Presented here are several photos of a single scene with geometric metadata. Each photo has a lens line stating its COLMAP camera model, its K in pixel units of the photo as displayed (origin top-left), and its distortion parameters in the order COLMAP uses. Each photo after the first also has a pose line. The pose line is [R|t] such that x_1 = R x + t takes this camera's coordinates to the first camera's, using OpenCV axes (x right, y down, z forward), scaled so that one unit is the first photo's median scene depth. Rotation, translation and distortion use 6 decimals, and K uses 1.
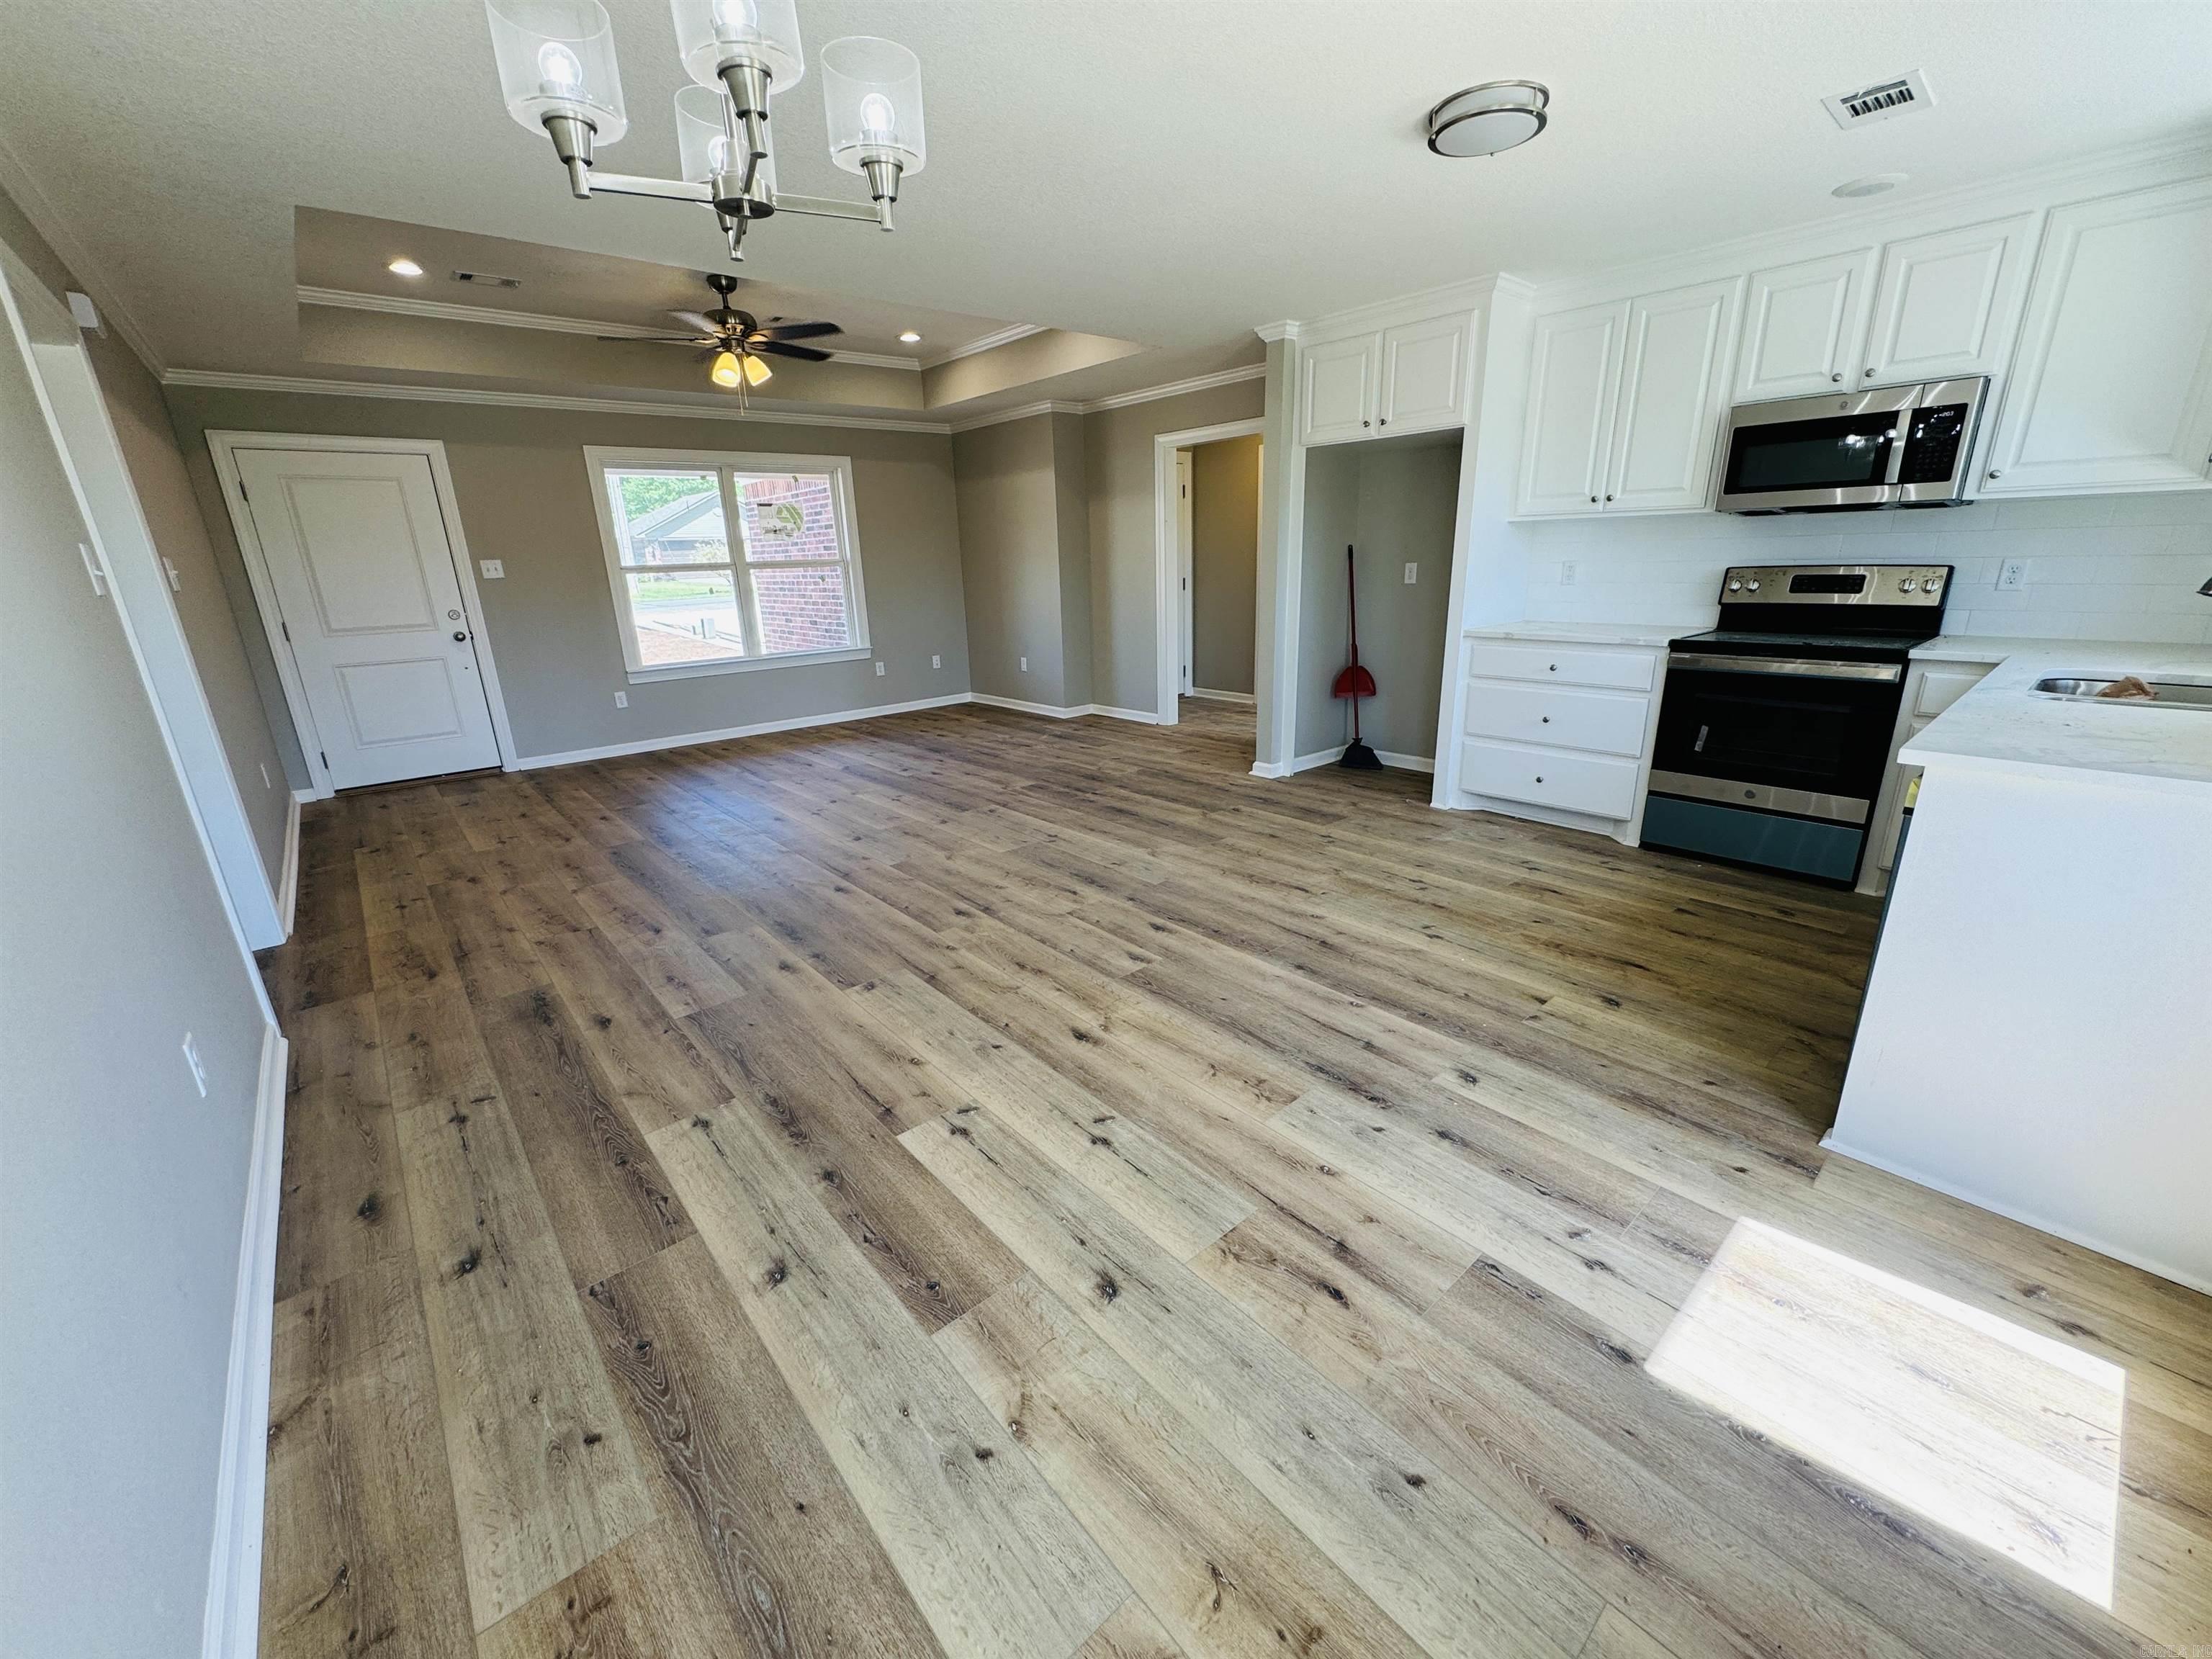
lens RADIAL K [[882.0, 0, 1078.5], [0, 882.0, 817.0], [0, 0, 1]] dist [-0.001571, 0.000852]
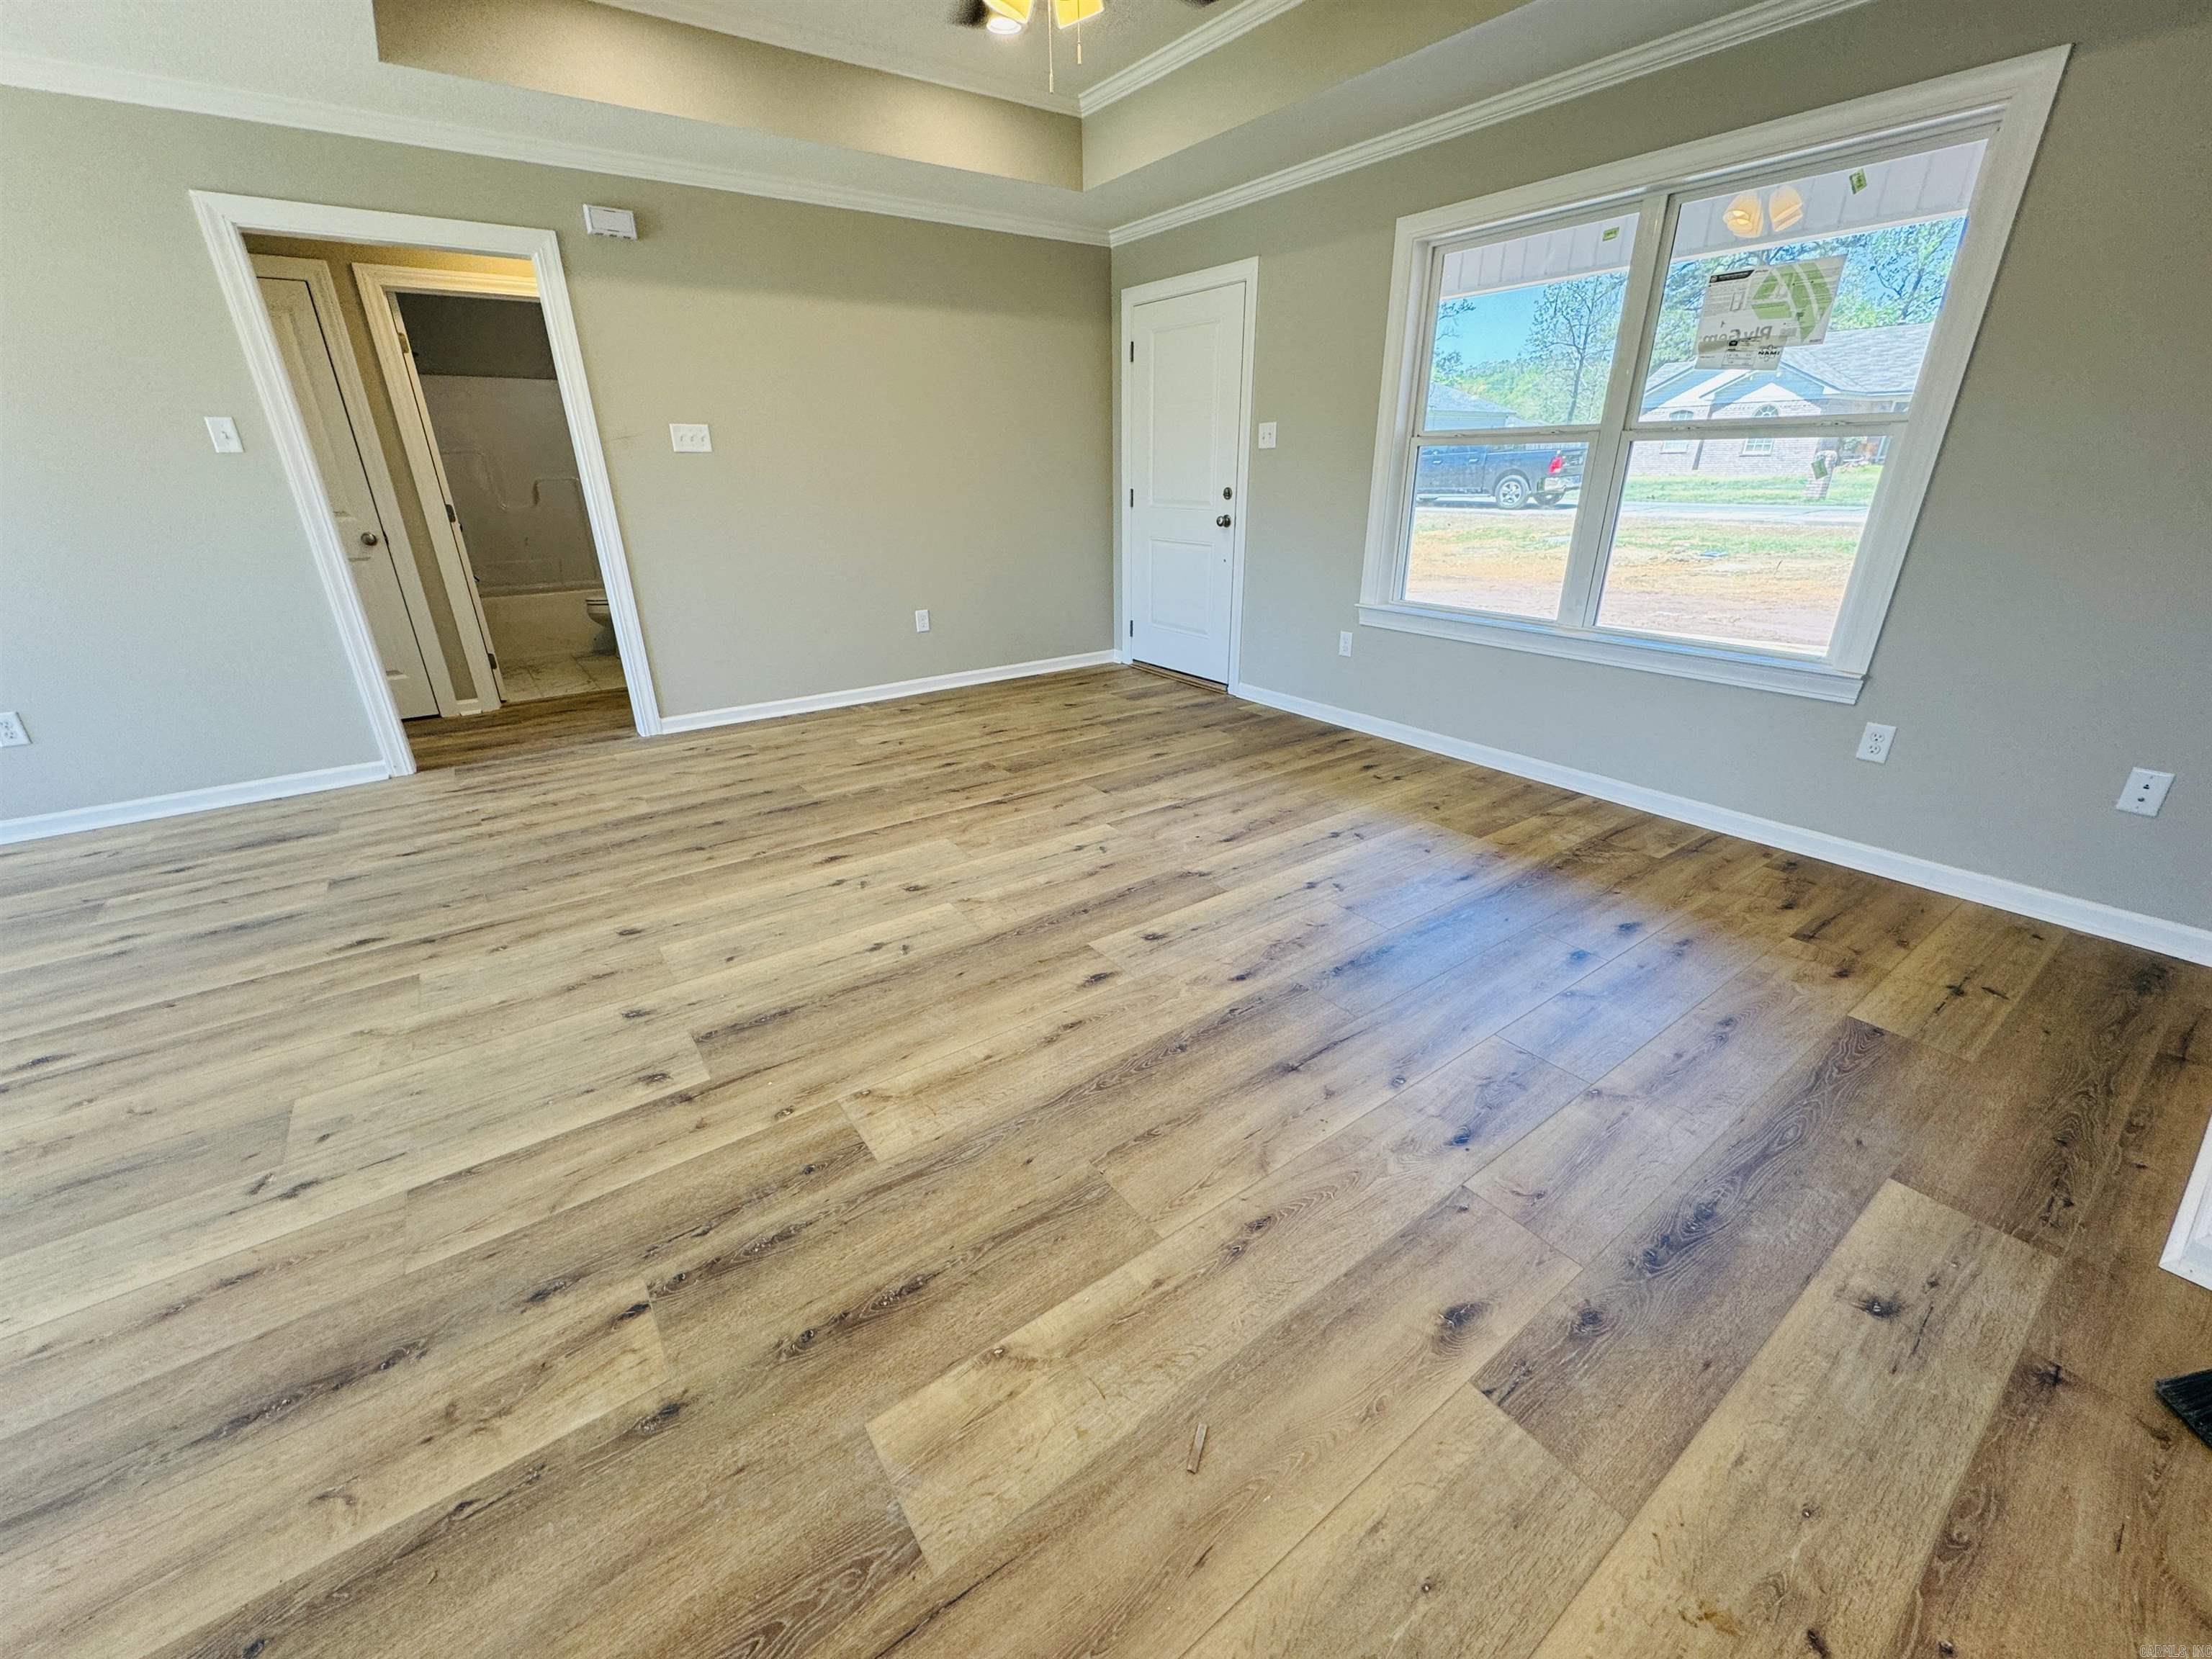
lens RADIAL K [[882.0, 0, 1117.9], [0, 882.0, 822.6], [0, 0, 1]] dist [-0.001571, 0.000852]
pose [[-0.059688, 0.408176, -0.910950, 0.244589], [-0.273512, 0.870965, 0.408181, -0.389554], [0.960015, 0.273519, 0.059655, 1.352241]]
